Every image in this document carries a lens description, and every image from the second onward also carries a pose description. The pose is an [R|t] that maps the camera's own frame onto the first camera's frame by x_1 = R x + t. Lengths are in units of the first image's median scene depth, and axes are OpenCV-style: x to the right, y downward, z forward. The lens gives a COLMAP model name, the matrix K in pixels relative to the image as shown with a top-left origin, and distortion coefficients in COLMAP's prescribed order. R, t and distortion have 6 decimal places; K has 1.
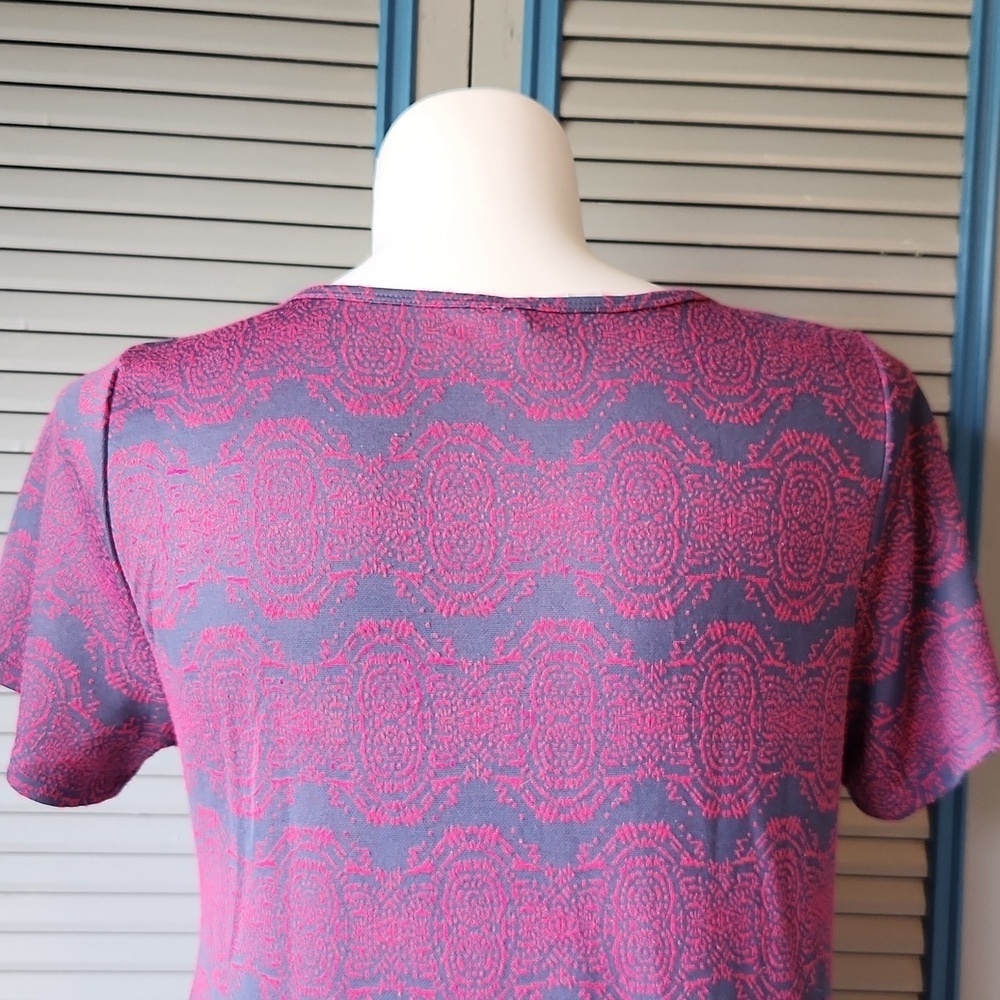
lens RADIAL K [[1490.0, 0, 502.8], [0, 1490.0, 504.0], [0, 0, 1]] dist [0.093701, 0.000000]
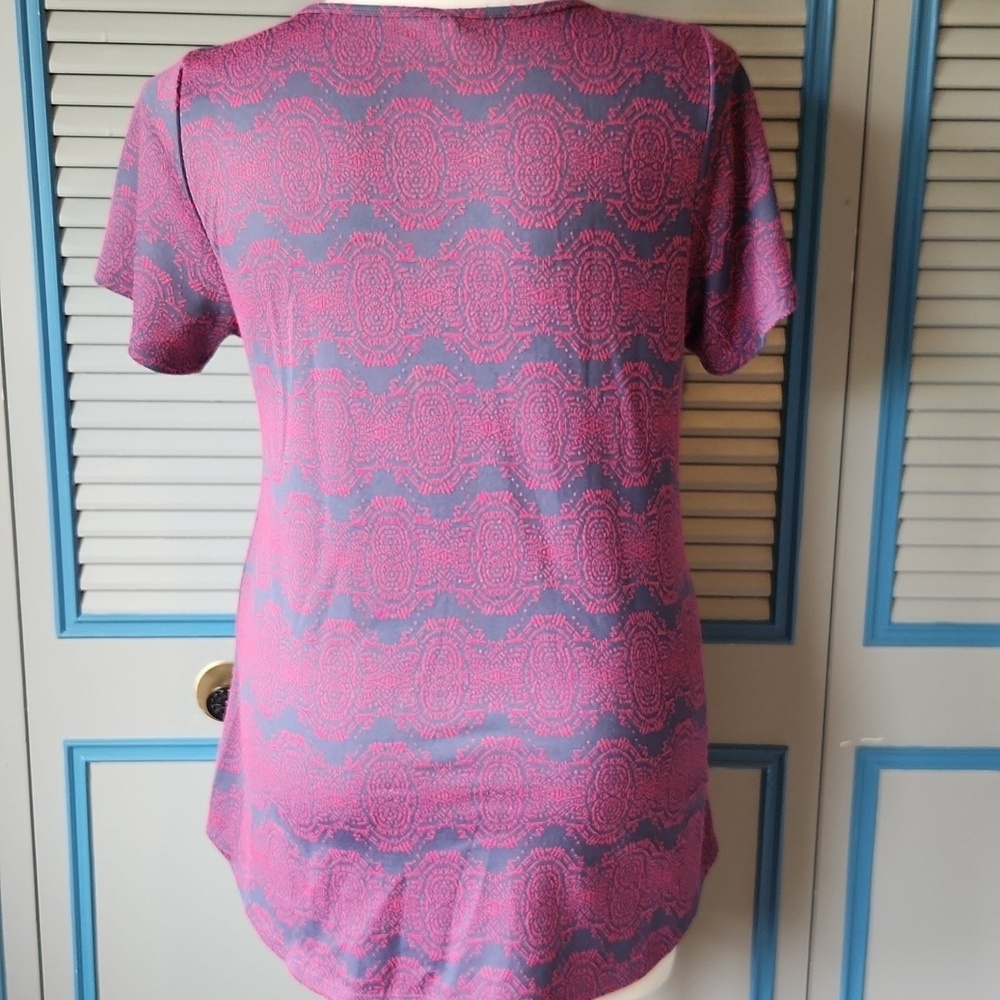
lens RADIAL K [[1490.0, 0, 493.9], [0, 1490.0, 501.5], [0, 0, 1]] dist [0.093701, 0.000000]
pose [[0.999150, -0.018681, -0.036733, 0.097358], [0.025129, 0.982646, 0.183782, 0.066517], [0.032662, -0.184549, 0.982280, -0.537181]]
